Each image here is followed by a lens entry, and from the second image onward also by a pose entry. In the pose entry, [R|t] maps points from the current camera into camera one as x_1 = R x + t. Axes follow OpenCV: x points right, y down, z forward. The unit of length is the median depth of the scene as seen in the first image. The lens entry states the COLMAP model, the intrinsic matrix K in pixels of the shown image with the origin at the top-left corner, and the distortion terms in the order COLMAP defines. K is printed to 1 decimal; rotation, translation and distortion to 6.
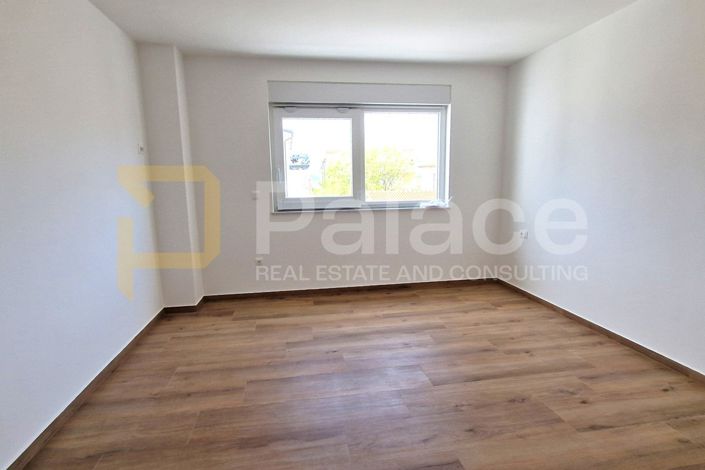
lens RADIAL K [[358.8, 0, 354.4], [0, 358.8, 239.3], [0, 0, 1]] dist [-0.001148, 0.000089]
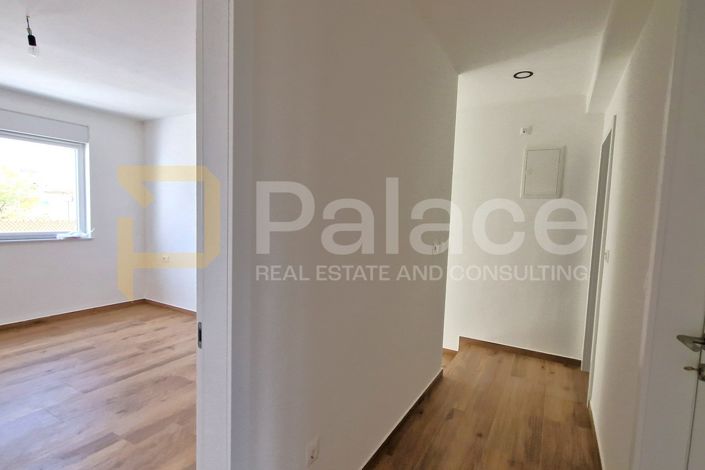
lens RADIAL K [[358.8, 0, 354.4], [0, 358.8, 239.3], [0, 0, 1]] dist [-0.001148, 0.000089]
pose [[0.624113, -0.015694, 0.781176, -0.093425], [0.081545, 0.995647, -0.045148, 0.030825], [-0.777067, 0.091879, 0.622676, -0.310455]]
